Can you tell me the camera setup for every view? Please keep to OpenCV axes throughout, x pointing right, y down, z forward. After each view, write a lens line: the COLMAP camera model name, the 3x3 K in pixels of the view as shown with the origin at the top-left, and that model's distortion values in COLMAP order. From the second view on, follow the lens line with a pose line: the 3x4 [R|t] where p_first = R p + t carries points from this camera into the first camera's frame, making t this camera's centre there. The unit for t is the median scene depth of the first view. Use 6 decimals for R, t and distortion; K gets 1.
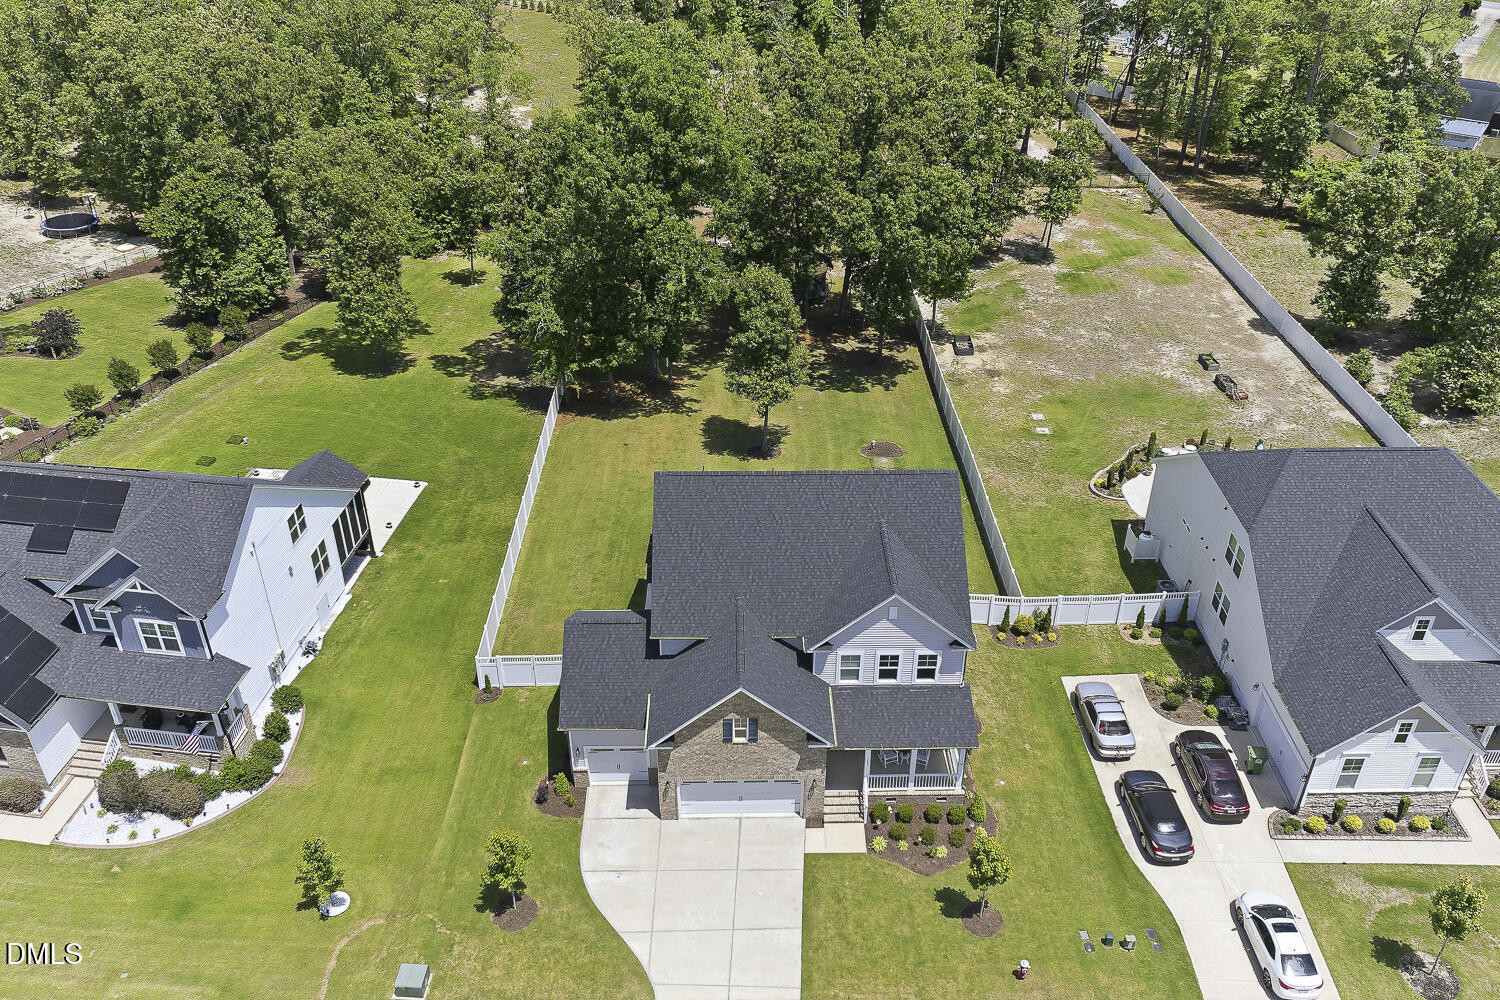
lens RADIAL K [[1234.0, 0, 754.8], [0, 1234.0, 493.5], [0, 0, 1]] dist [0.000971, -0.010390]
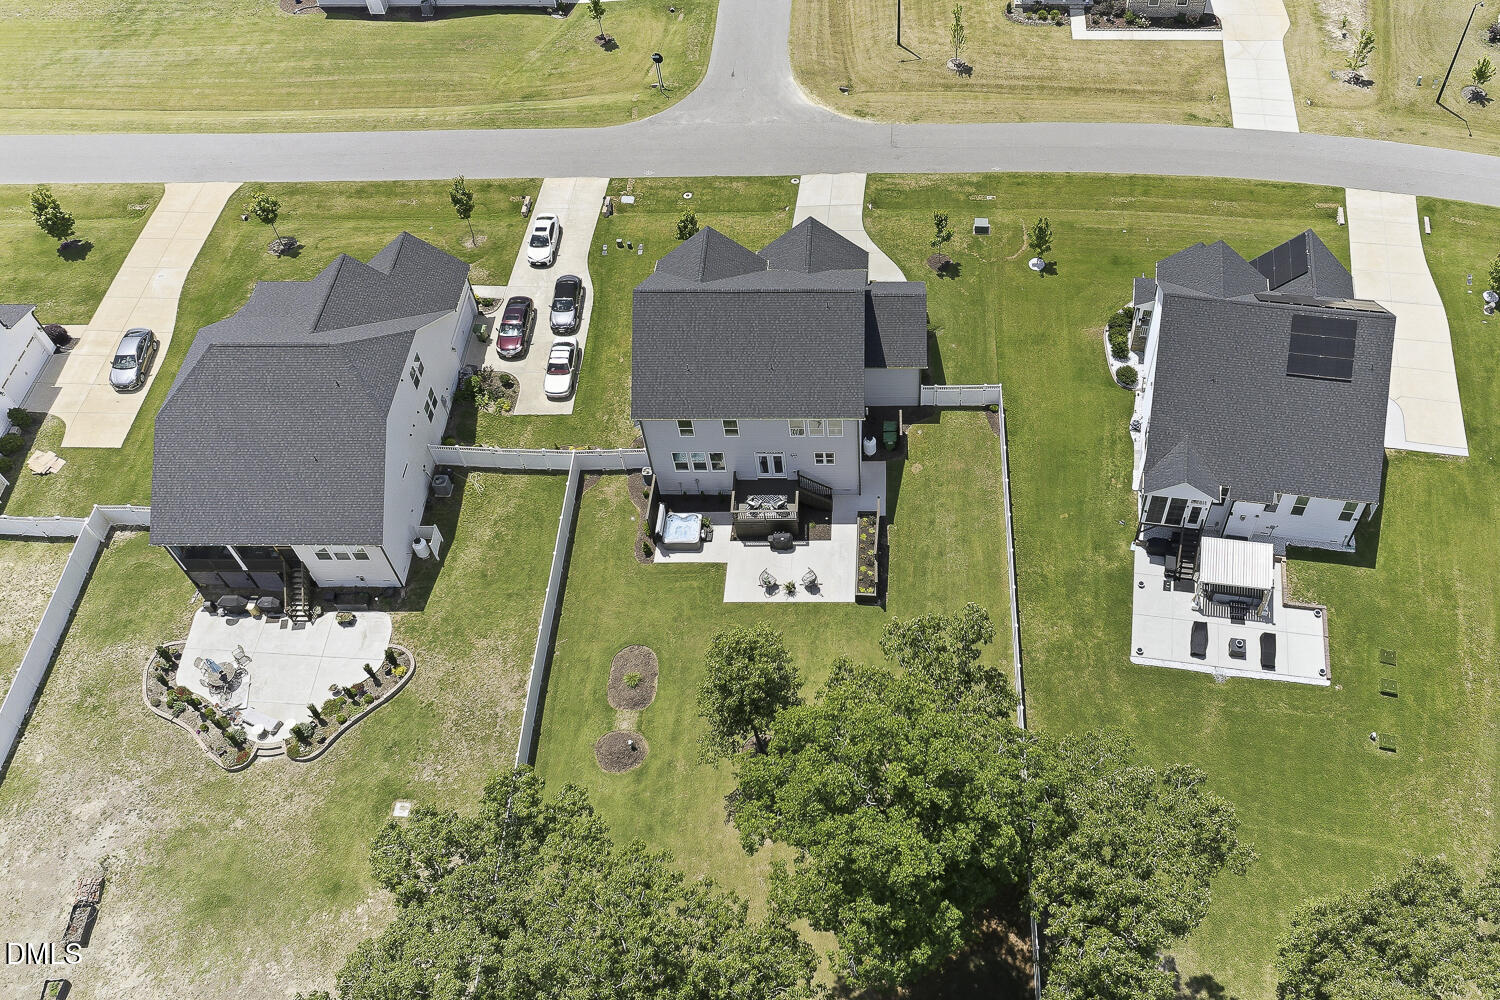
lens RADIAL K [[1234.0, 0, 893.9], [0, 1234.0, 486.8], [0, 0, 1]] dist [0.000971, -0.010390]
pose [[-0.999809, -0.019369, 0.002512, -0.122676], [0.000763, 0.089770, 0.995962, -1.342793], [-0.019516, 0.995774, -0.089738, 1.355347]]
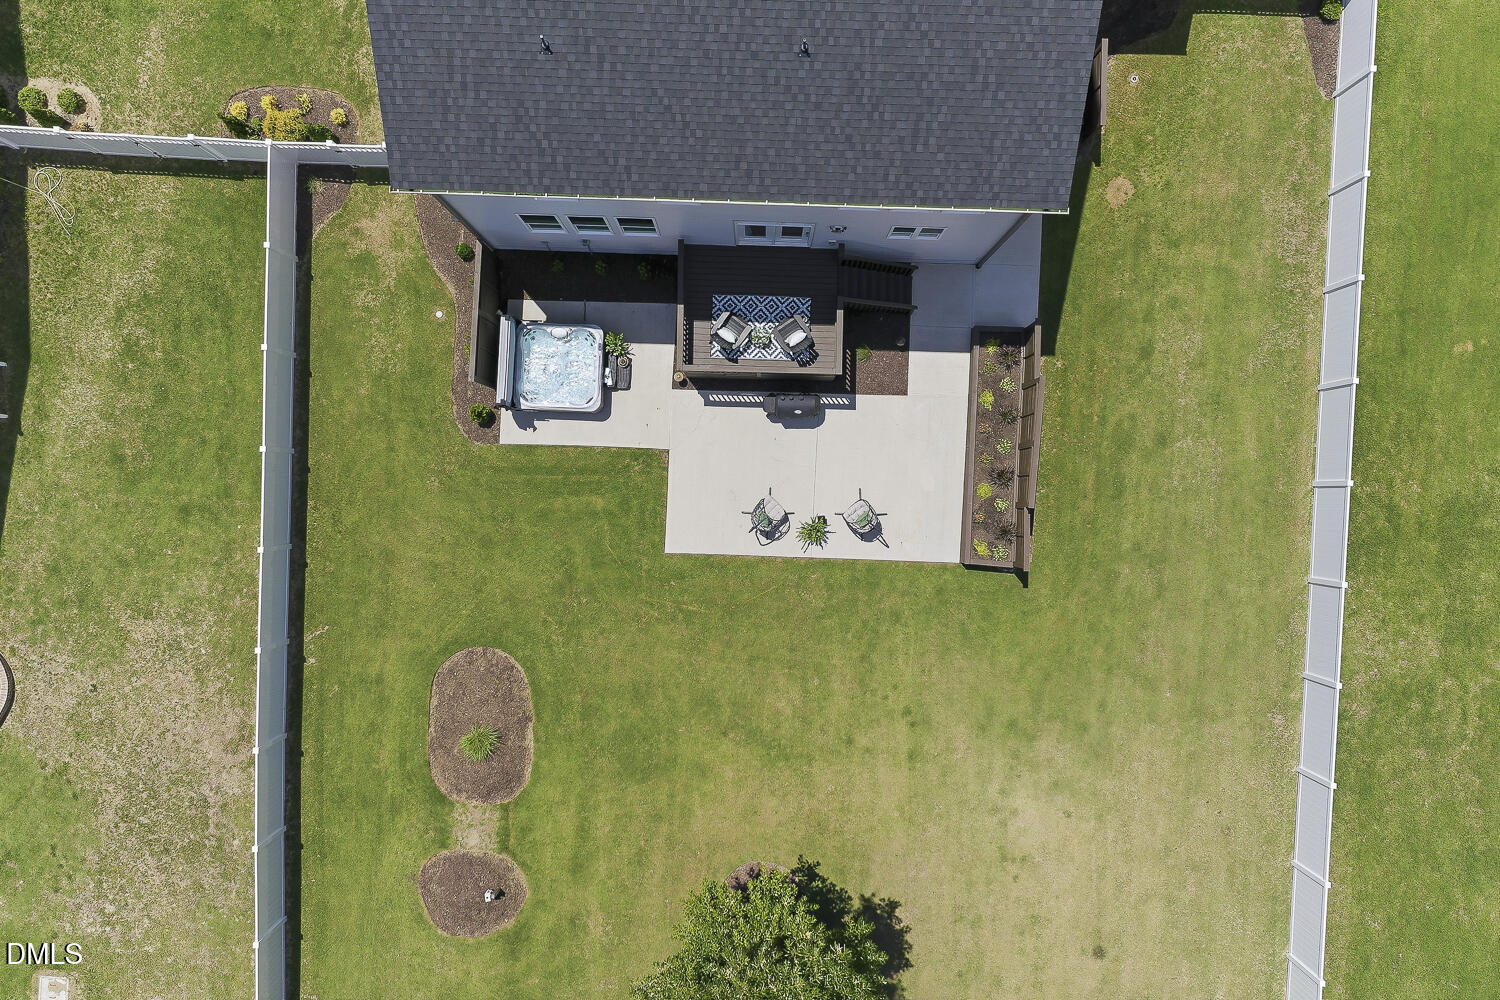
lens RADIAL K [[1234.0, 0, 755.7], [0, 1234.0, 490.1], [0, 0, 1]] dist [0.000971, -0.010390]
pose [[-0.998644, -0.051745, -0.005655, 0.027576], [0.023050, -0.537007, 0.843263, -0.464259], [-0.046671, 0.841989, 0.537472, 1.007348]]
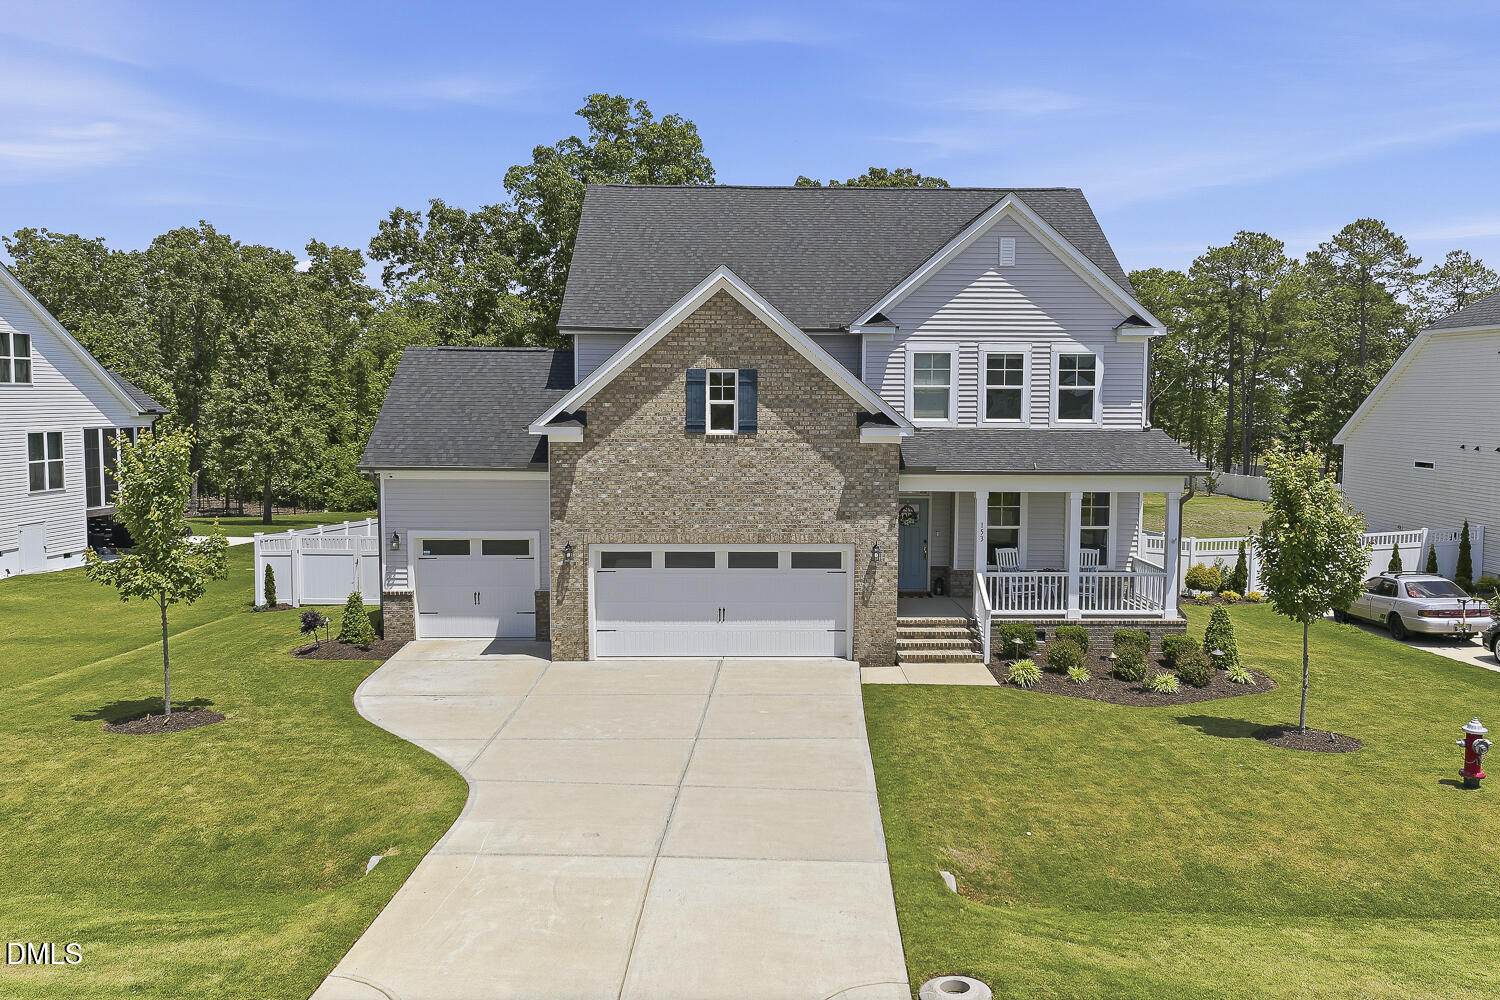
lens RADIAL K [[1234.0, 0, 753.4], [0, 1234.0, 490.9], [0, 0, 1]] dist [0.000971, -0.010390]
pose [[1.000000, 0.000082, 0.000961, 0.000443], [0.000387, 0.878874, -0.477054, 0.420243], [-0.000883, 0.477054, 0.878873, 0.542121]]
